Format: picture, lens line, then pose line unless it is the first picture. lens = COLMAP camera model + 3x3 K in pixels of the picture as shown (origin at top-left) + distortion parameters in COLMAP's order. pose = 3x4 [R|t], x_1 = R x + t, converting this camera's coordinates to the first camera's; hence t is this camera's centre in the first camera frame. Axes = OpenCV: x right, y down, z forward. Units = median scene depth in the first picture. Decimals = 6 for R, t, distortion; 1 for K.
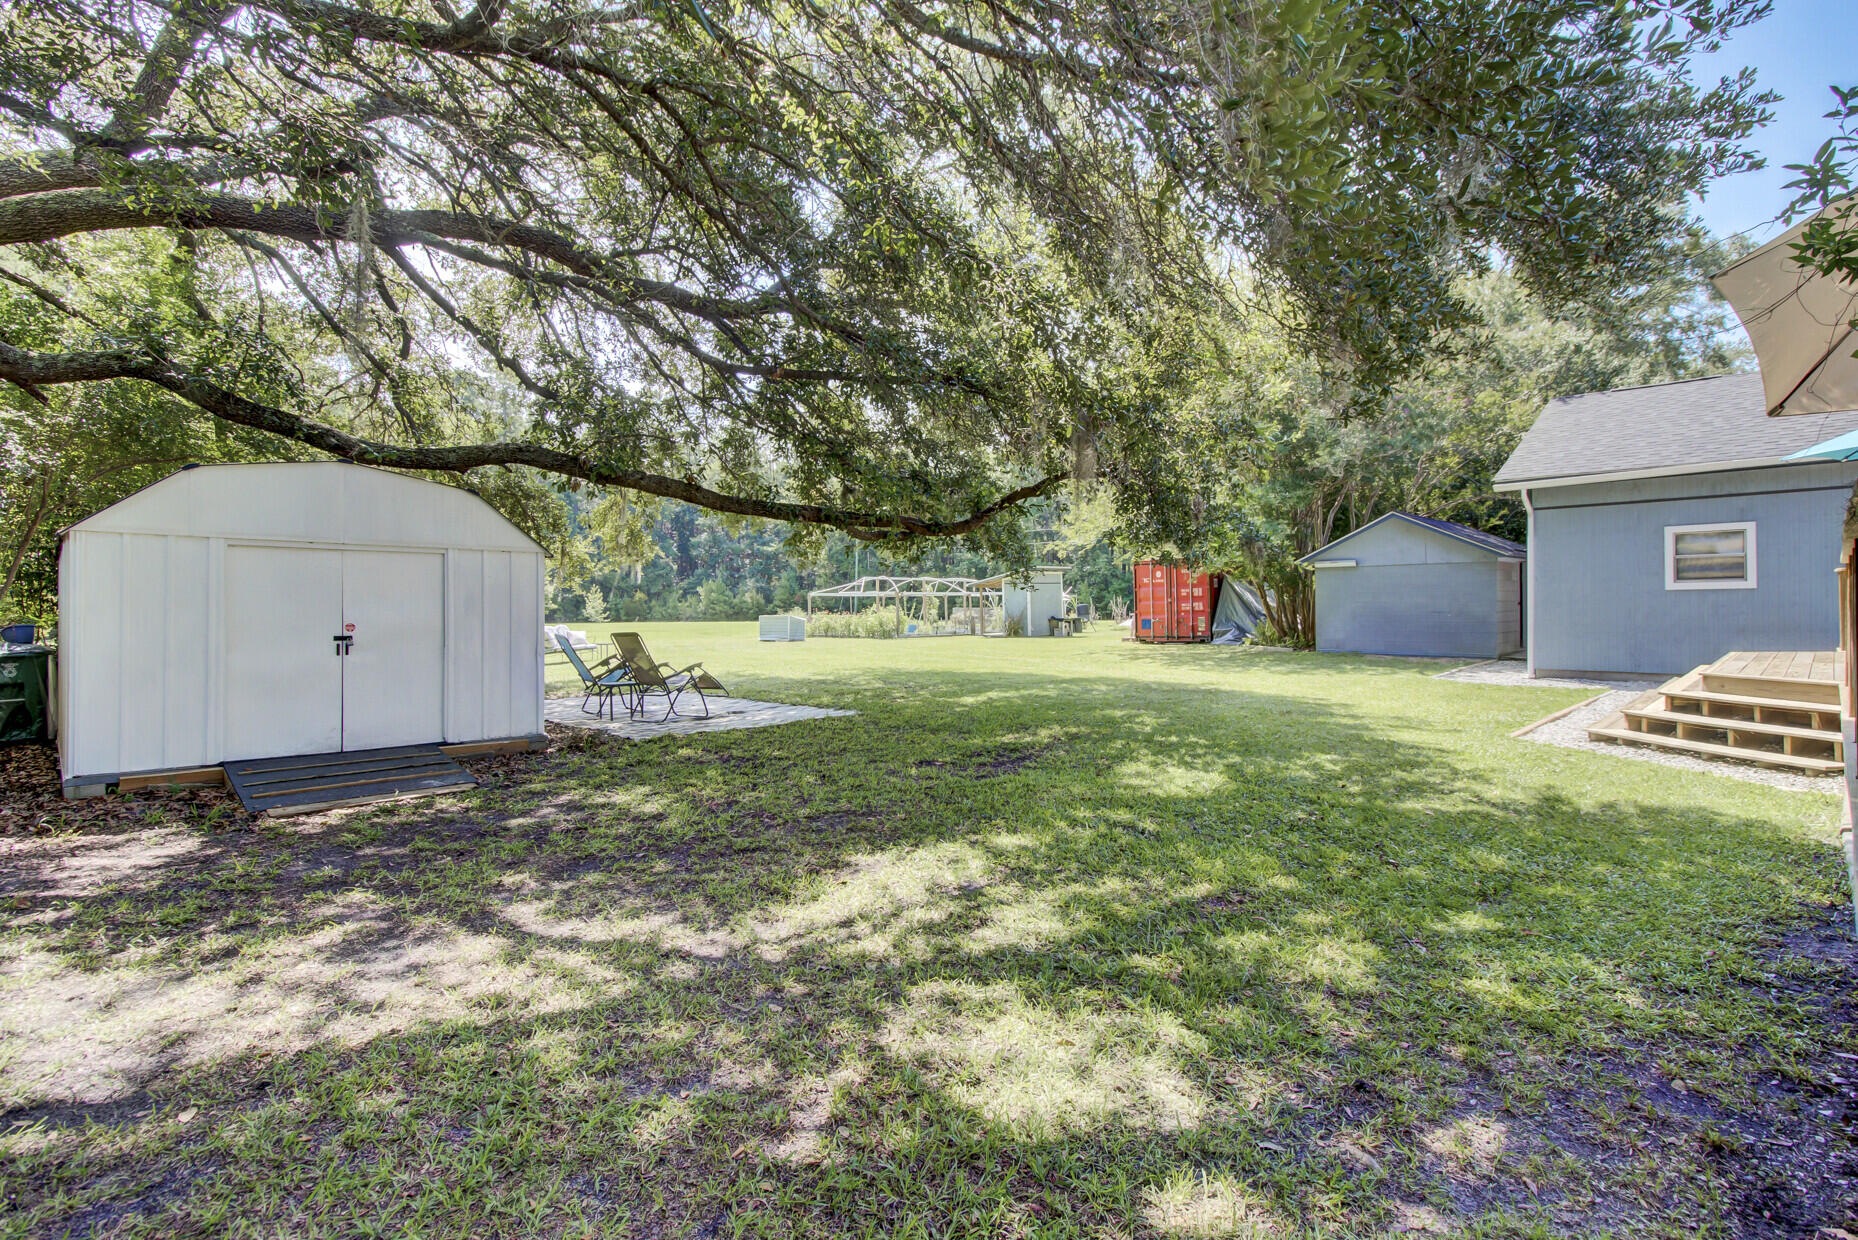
lens RADIAL K [[978.5, 0, 930.5], [0, 978.5, 613.1], [0, 0, 1]] dist [0.019877, -0.000648]
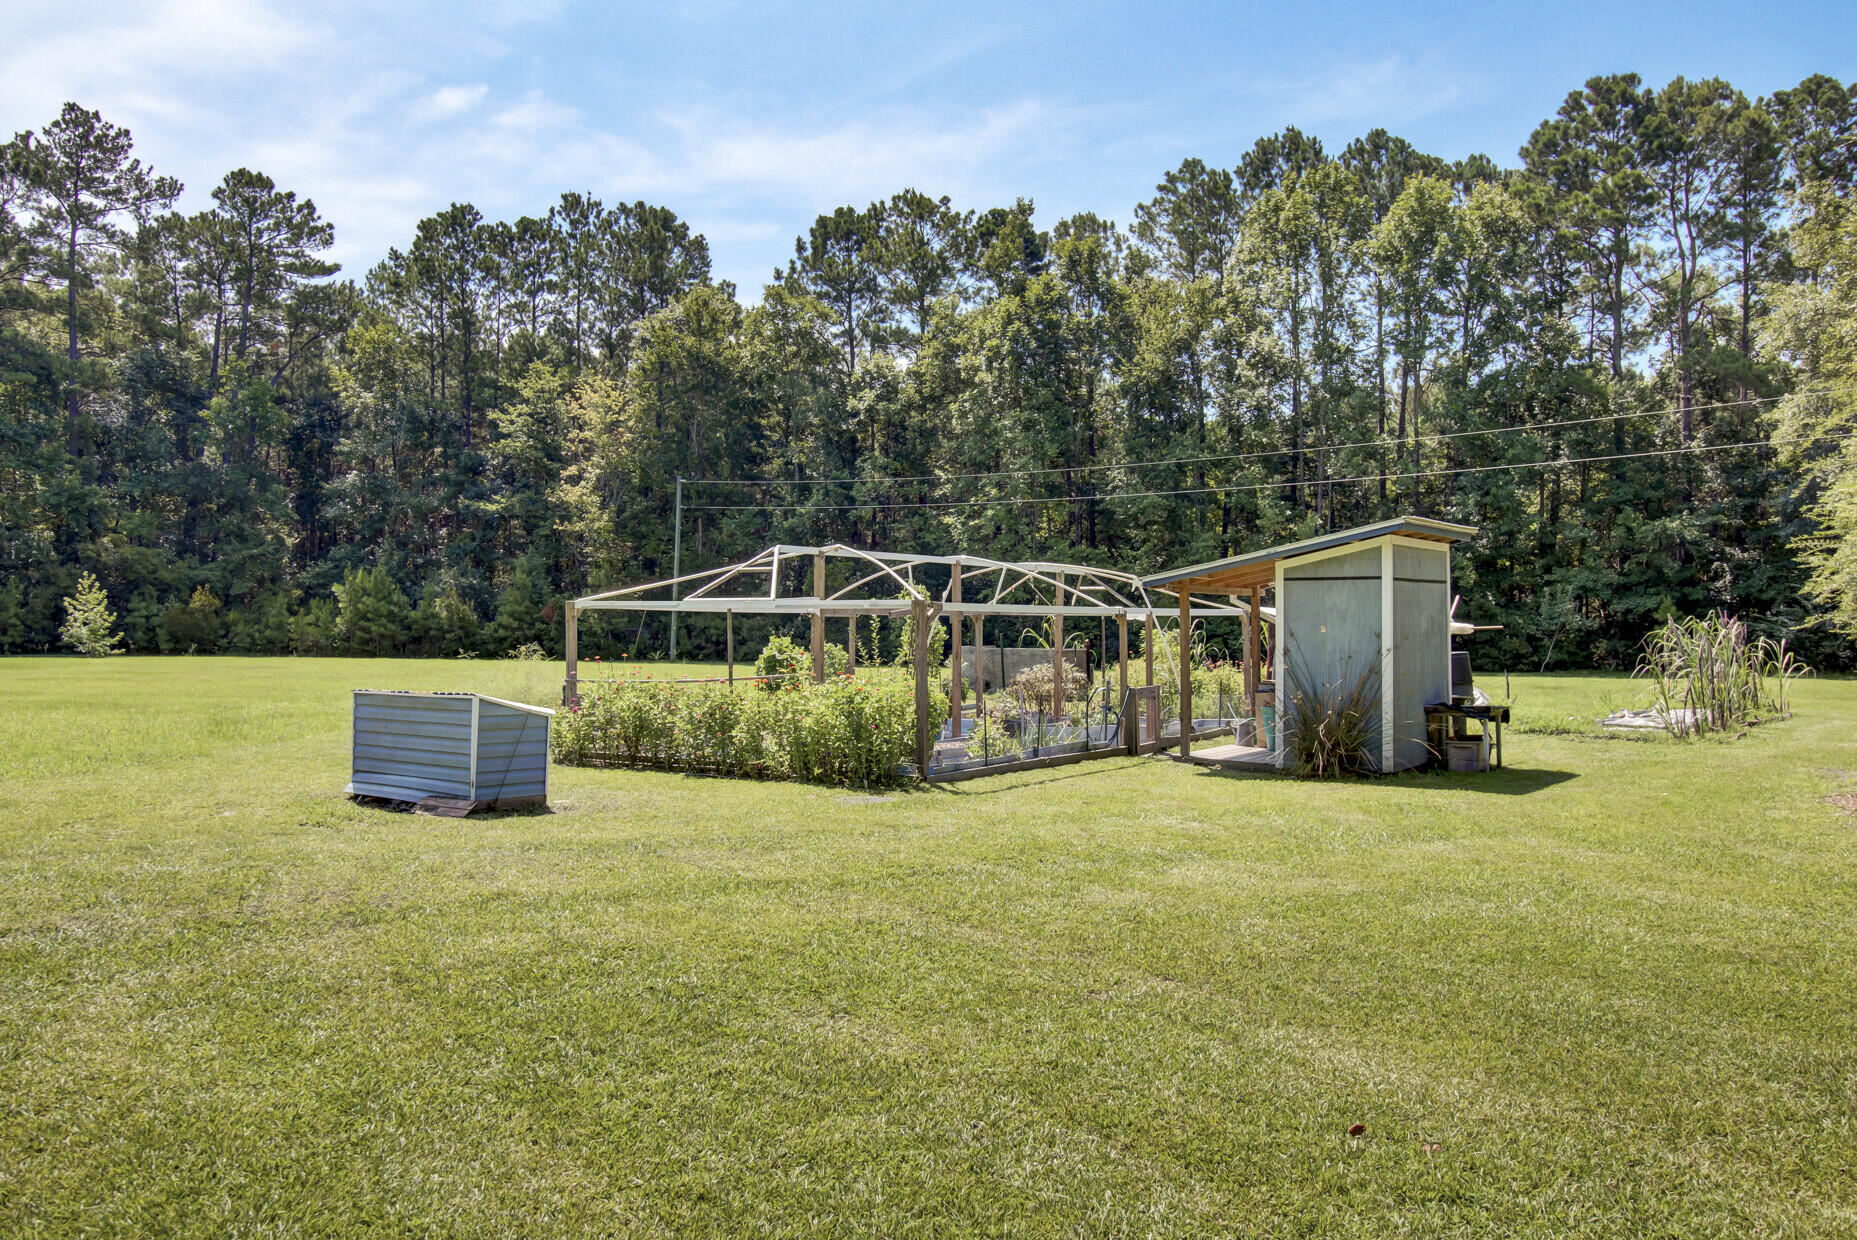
lens RADIAL K [[1432.3, 0, 919.9], [0, 1432.3, 625.3], [0, 0, 1]] dist [-0.009603, -0.003248]
pose [[0.993294, 0.018885, 0.114067, -0.051156], [-0.018017, 0.999800, -0.008639, -0.008122], [-0.114208, 0.006526, 0.993435, 0.418714]]
